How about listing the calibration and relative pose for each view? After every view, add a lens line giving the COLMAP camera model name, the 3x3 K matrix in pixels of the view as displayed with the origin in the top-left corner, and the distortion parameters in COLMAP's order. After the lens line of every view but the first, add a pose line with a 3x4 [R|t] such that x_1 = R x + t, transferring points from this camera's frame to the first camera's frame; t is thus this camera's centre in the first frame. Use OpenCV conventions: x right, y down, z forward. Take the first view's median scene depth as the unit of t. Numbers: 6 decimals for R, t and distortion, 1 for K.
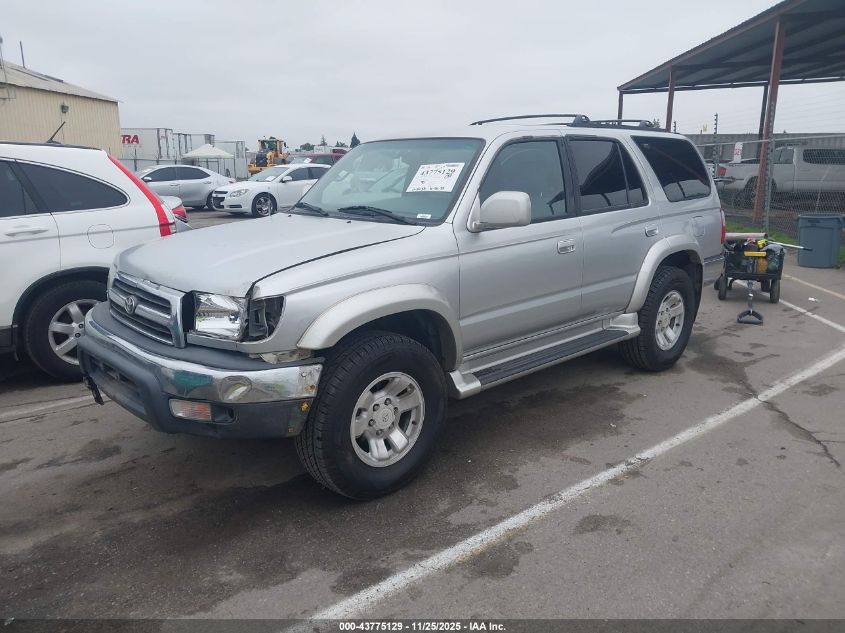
lens RADIAL K [[646.0, 0, 422.5], [0, 646.0, 316.5], [0, 0, 1]] dist [0.006383, 0.005055]
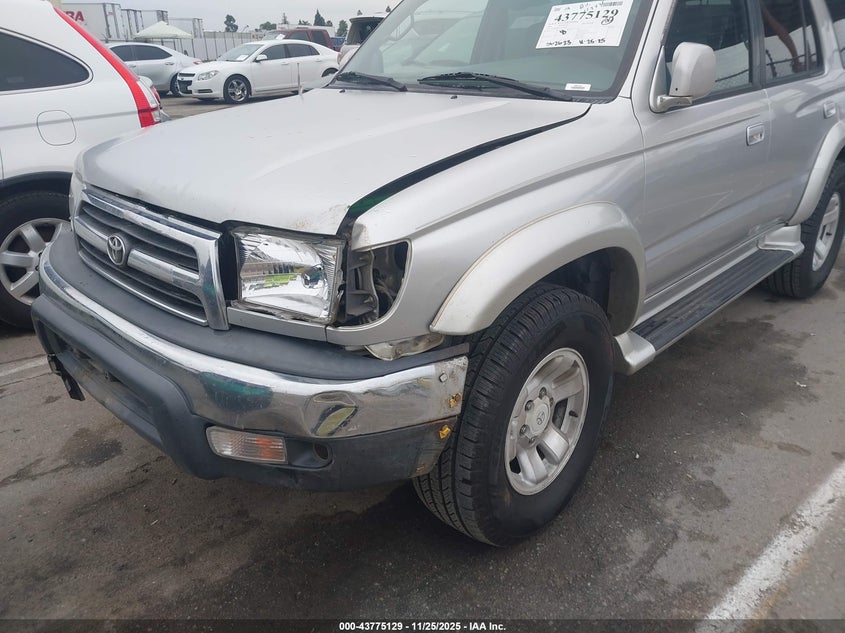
lens RADIAL K [[649.3, 0, 422.5], [0, 649.3, 316.5], [0, 0, 1]] dist [-0.003708, 0.002733]
pose [[0.998923, -0.026528, 0.038063, -0.130421], [0.019891, 0.986056, 0.165218, -0.030965], [-0.041915, -0.164283, 0.985522, 0.254052]]
